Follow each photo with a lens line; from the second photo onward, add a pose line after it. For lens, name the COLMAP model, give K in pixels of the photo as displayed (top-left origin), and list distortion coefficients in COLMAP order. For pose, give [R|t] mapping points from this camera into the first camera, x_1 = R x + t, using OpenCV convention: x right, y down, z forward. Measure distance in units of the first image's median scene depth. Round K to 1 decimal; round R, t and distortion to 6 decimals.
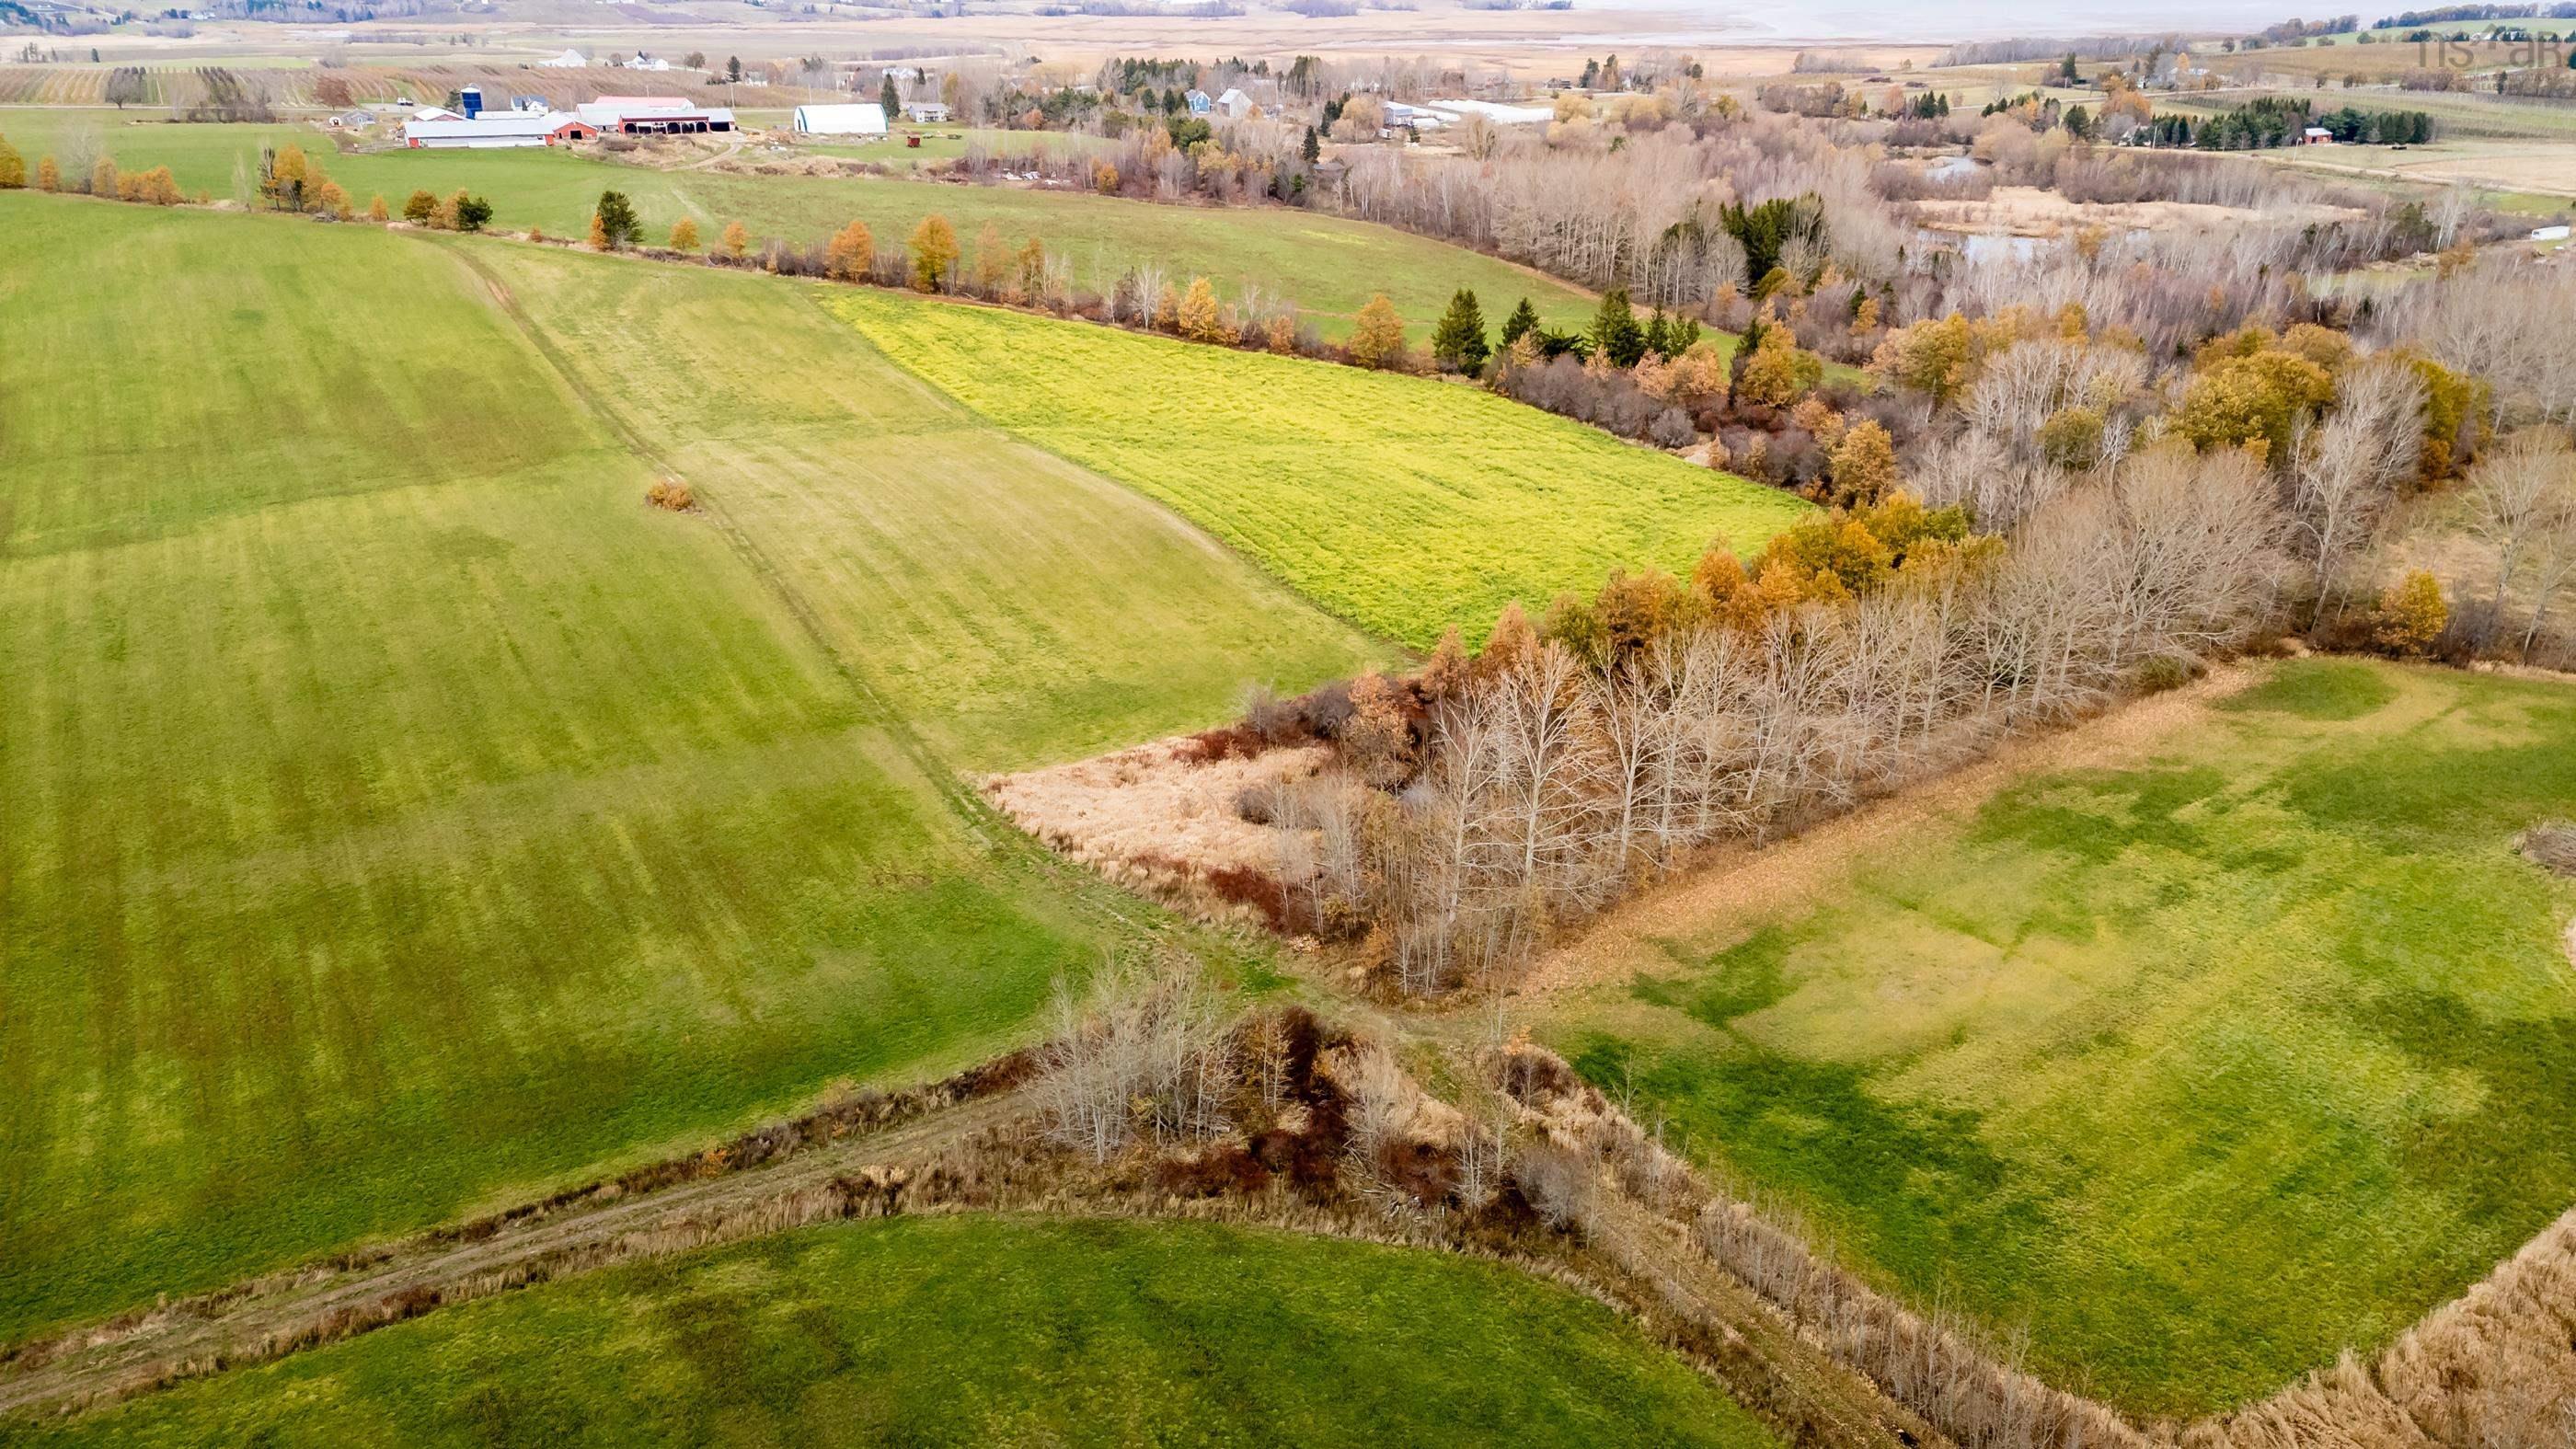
lens RADIAL K [[1873.2, 0, 1298.8], [0, 1873.2, 725.1], [0, 0, 1]] dist [0.078219, -0.068422]
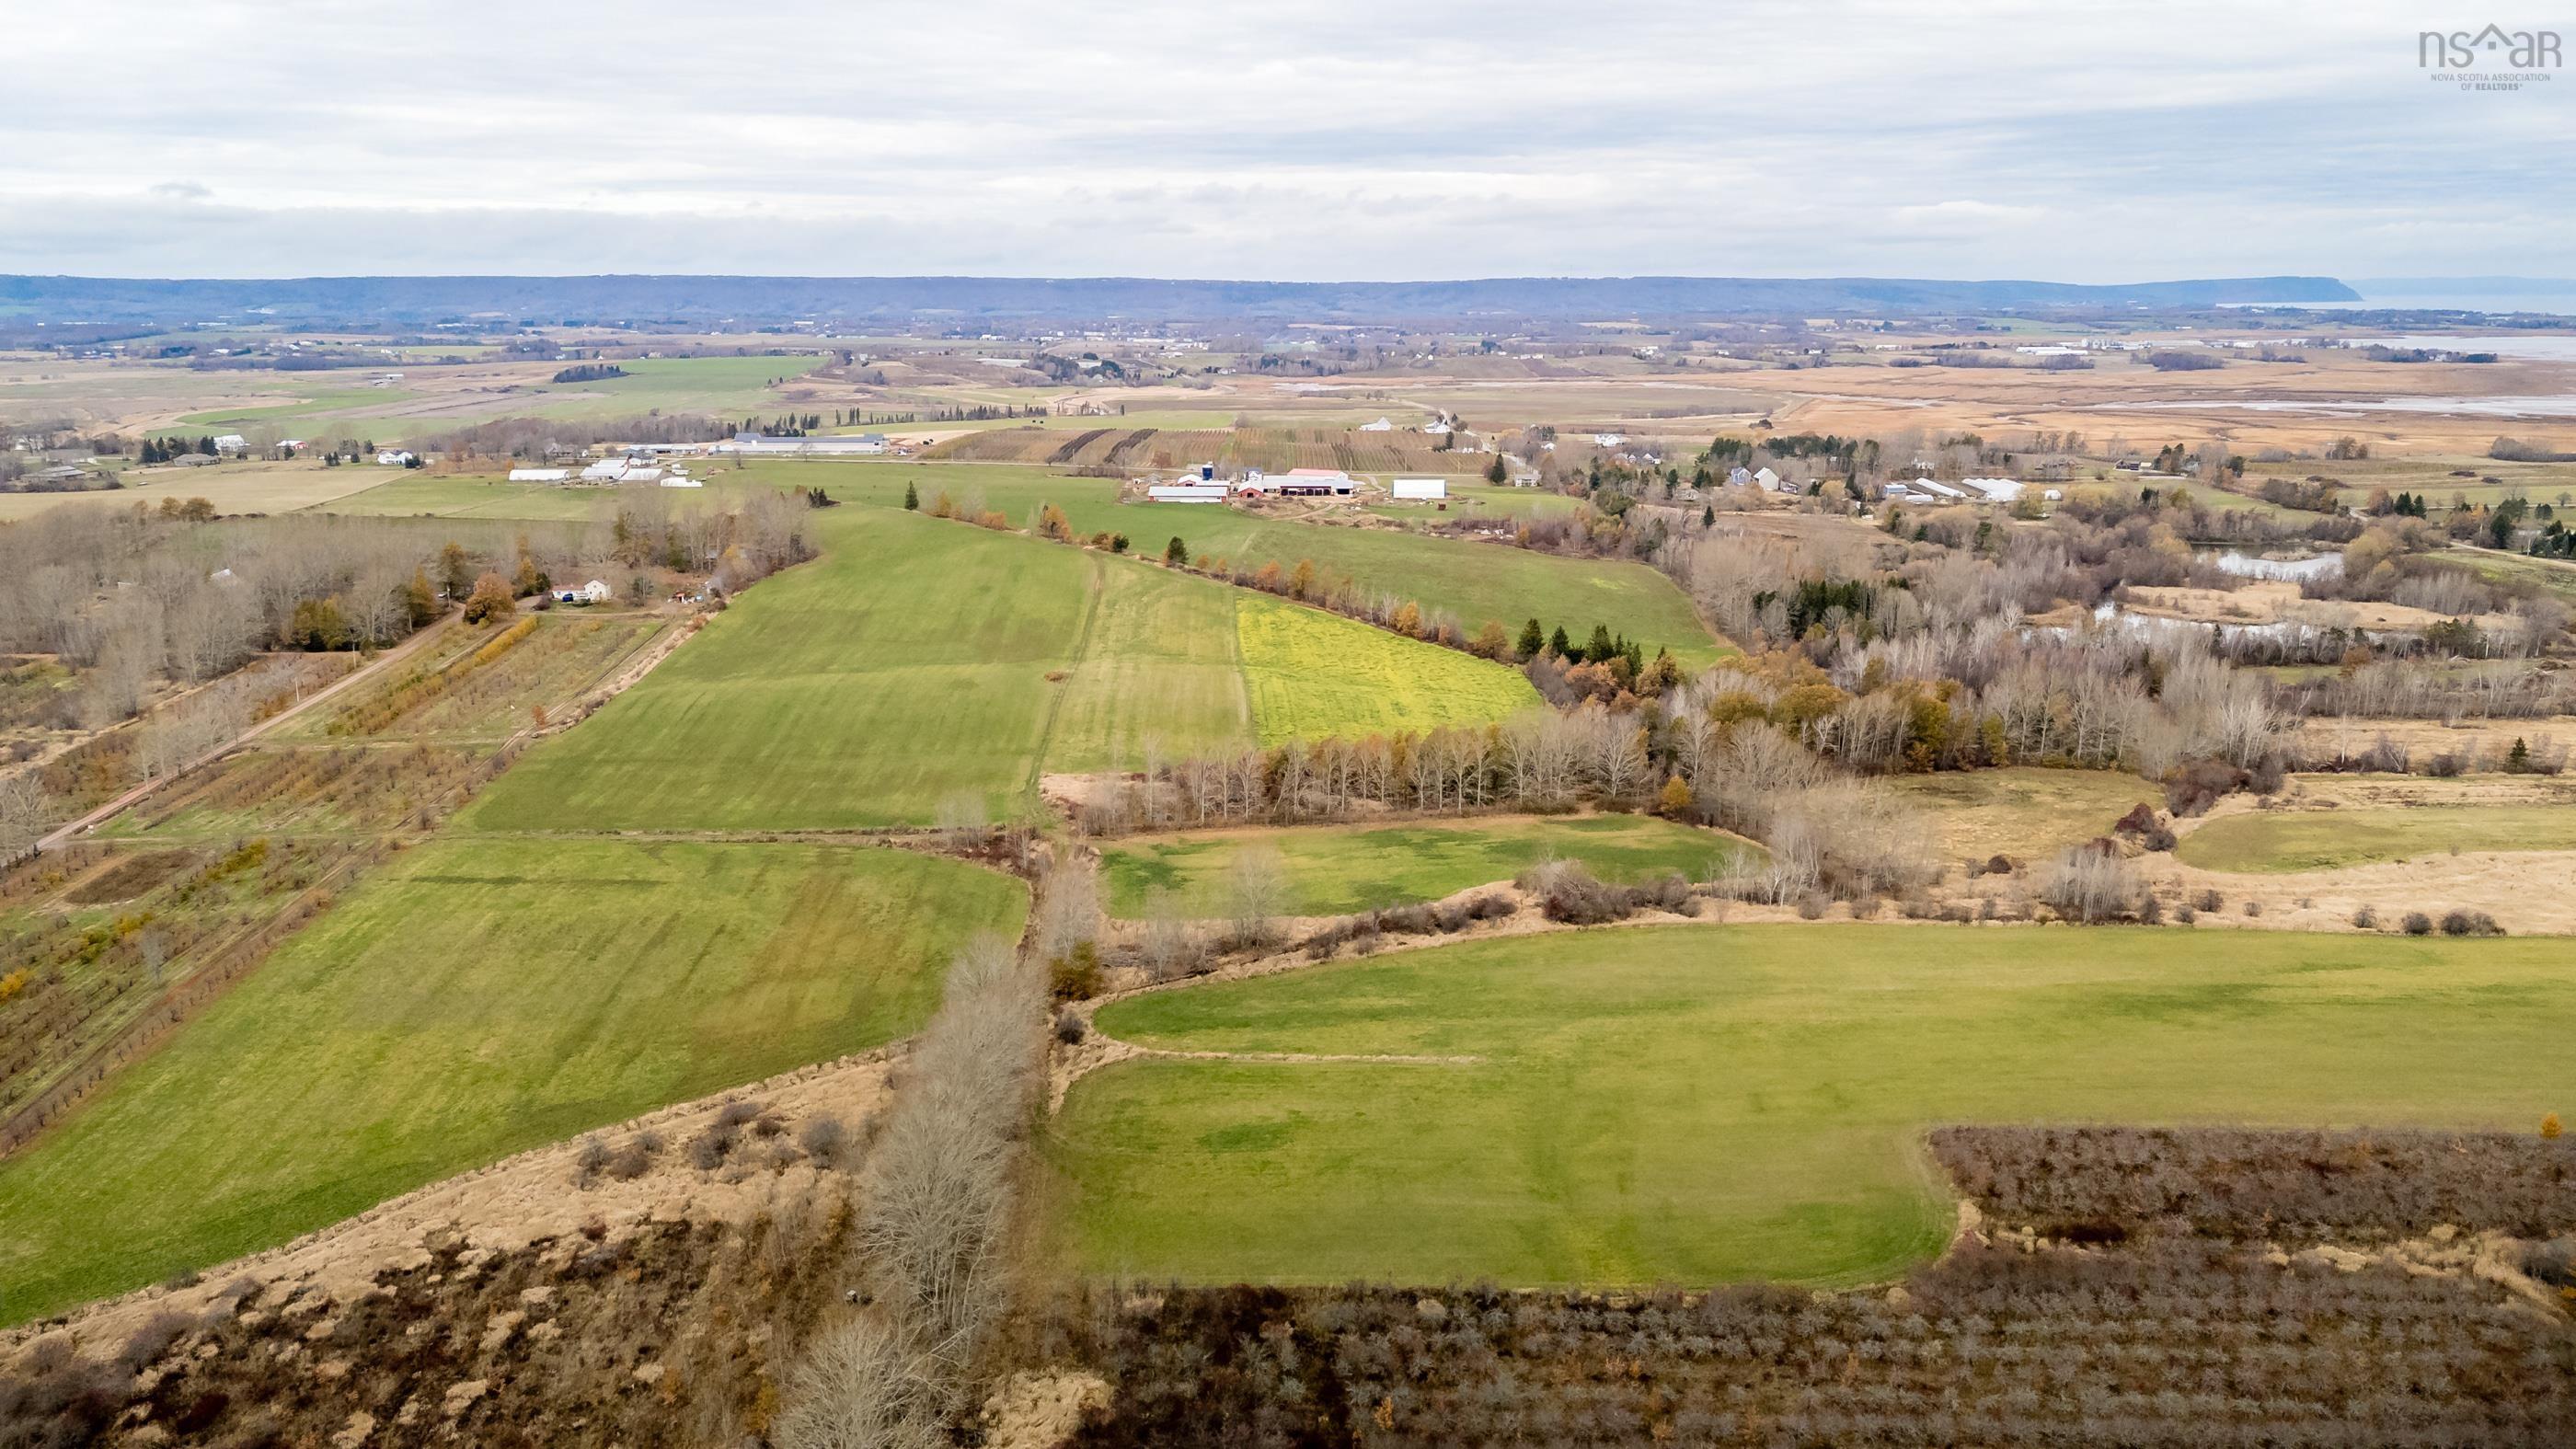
lens RADIAL K [[1870.1, 0, 1299.3], [0, 1870.1, 726.8], [0, 0, 1]] dist [0.084608, -0.077649]
pose [[0.878736, 0.104752, -0.465671, 0.713098], [-0.175792, 0.978068, -0.111710, 0.101283], [0.443756, 0.180025, 0.877879, -0.613495]]
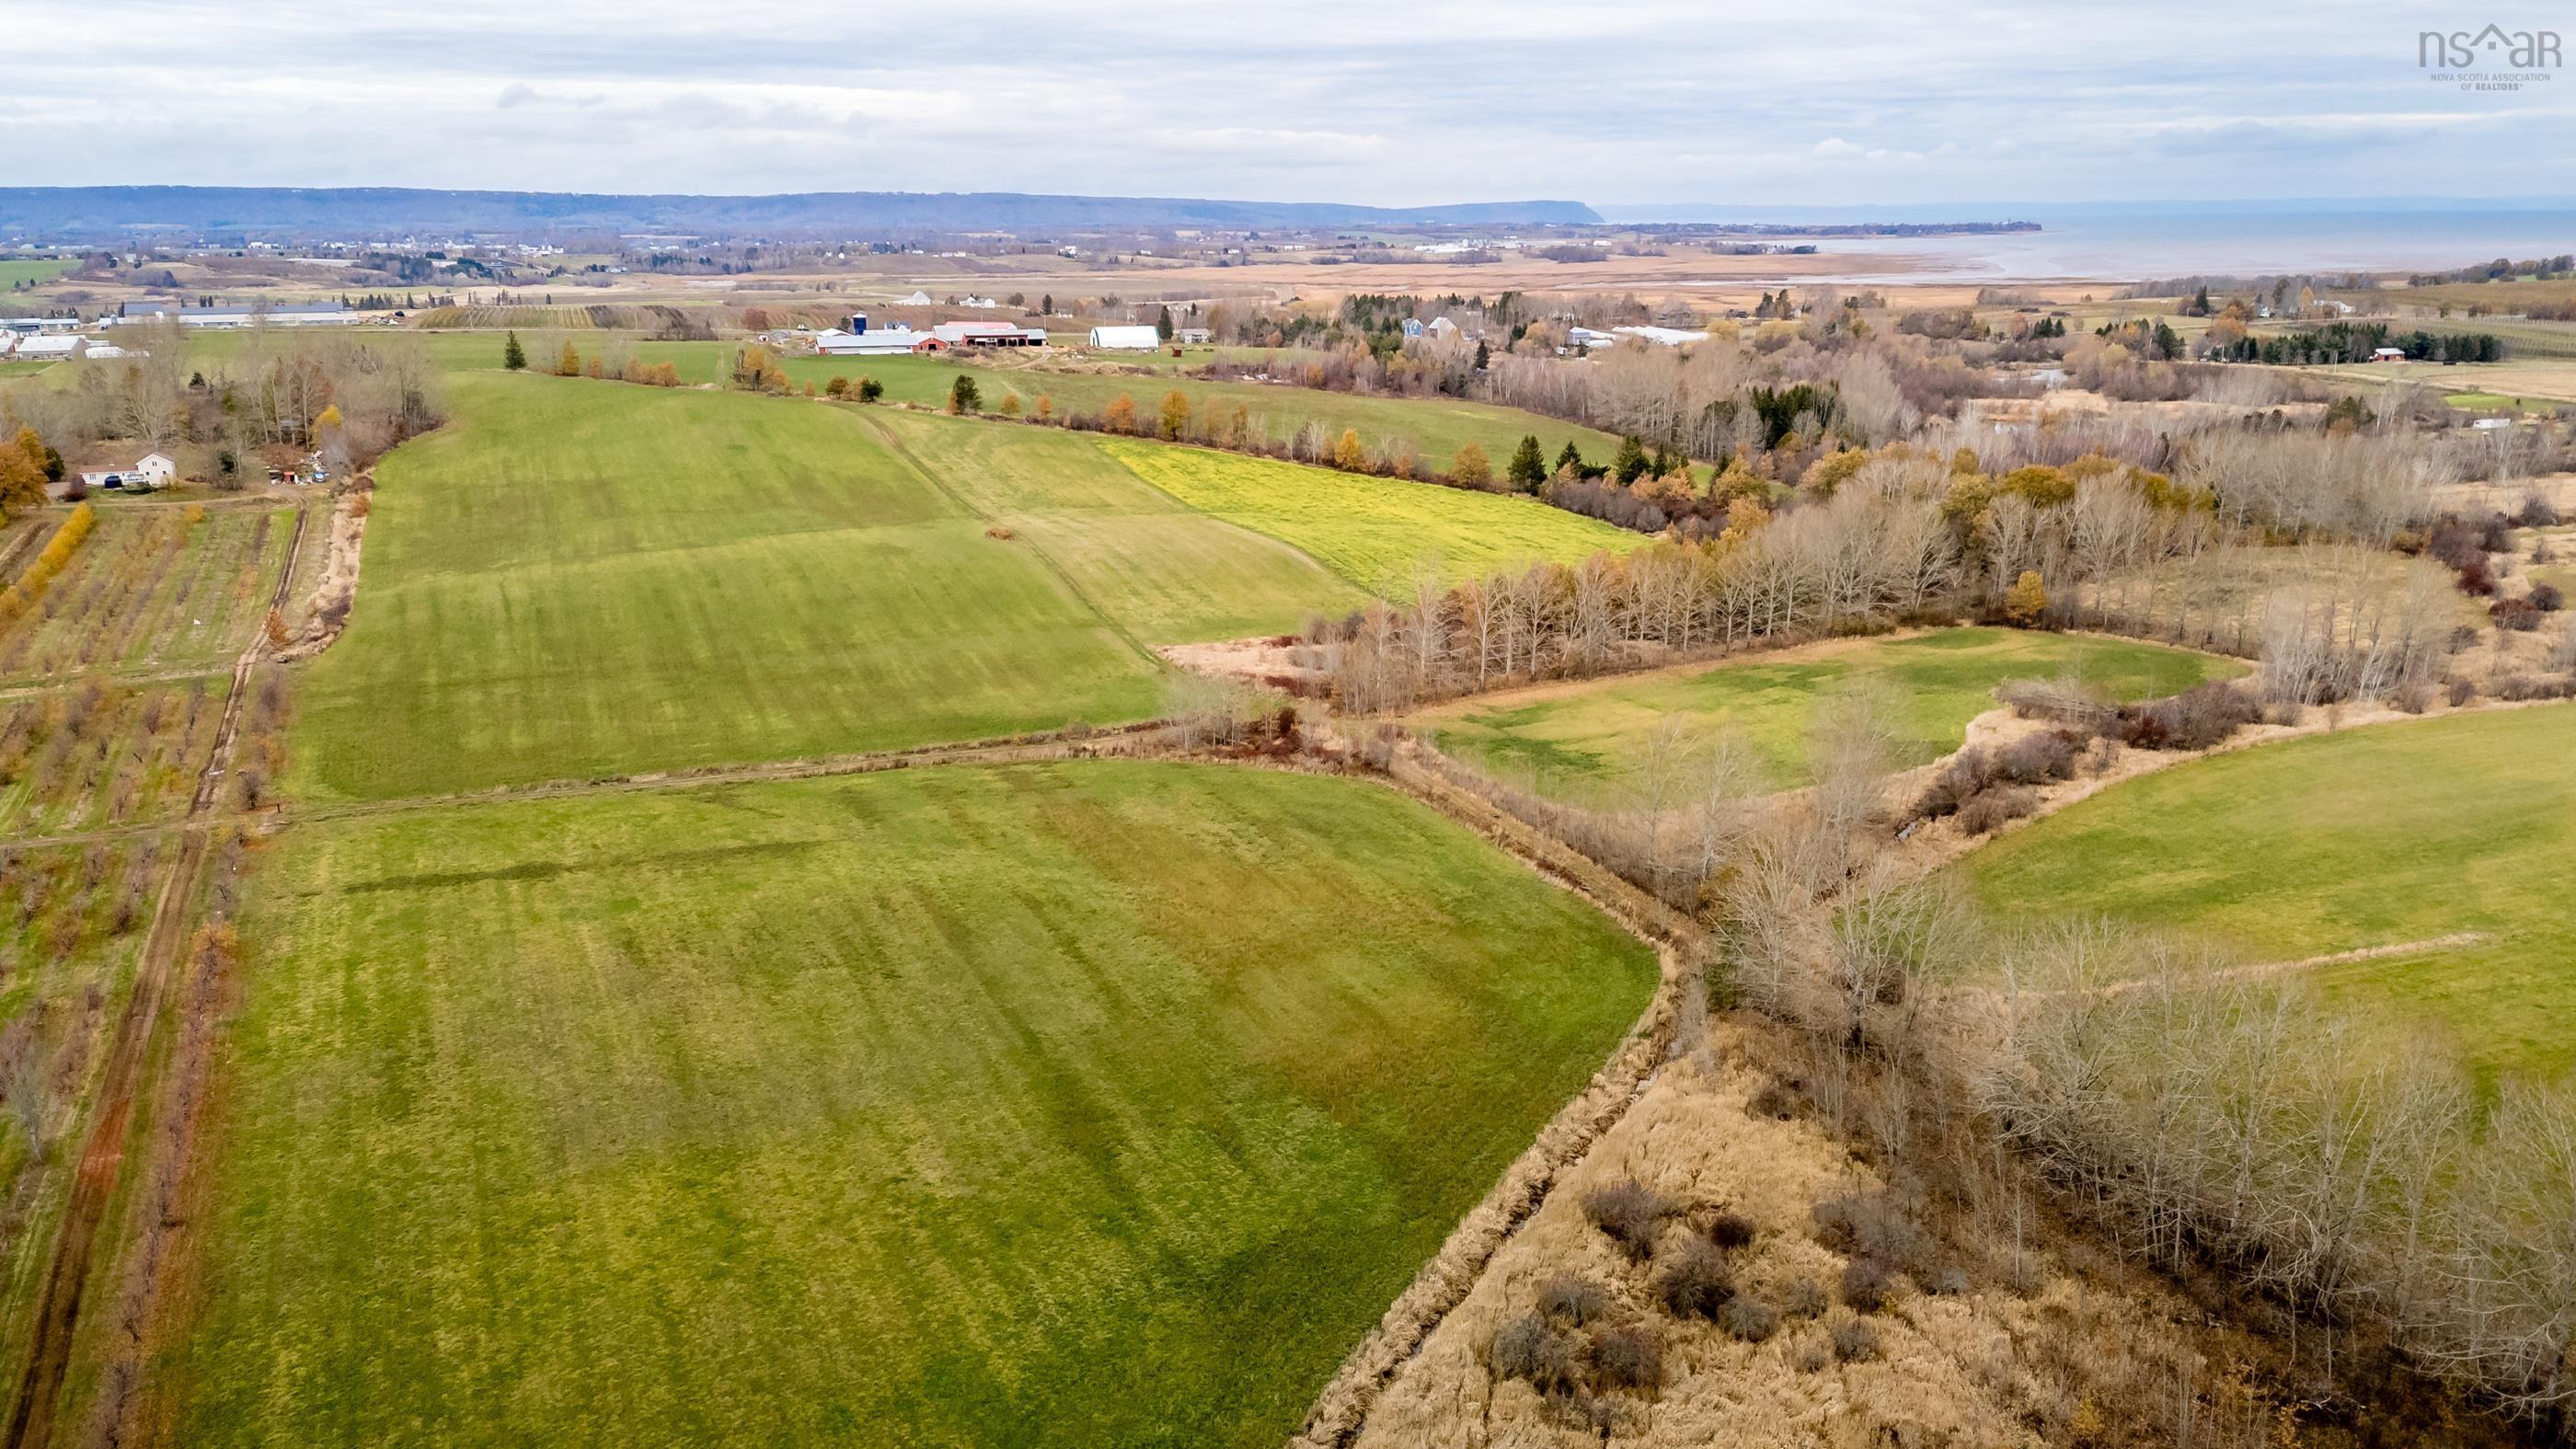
lens RADIAL K [[1870.1, 0, 1299.3], [0, 1870.1, 726.8], [0, 0, 1]] dist [0.084608, -0.077649]
pose [[0.989856, 0.029428, -0.138990, 0.117724], [-0.045538, 0.992415, -0.114186, 0.160710], [0.134575, 0.119357, 0.983689, -0.408115]]
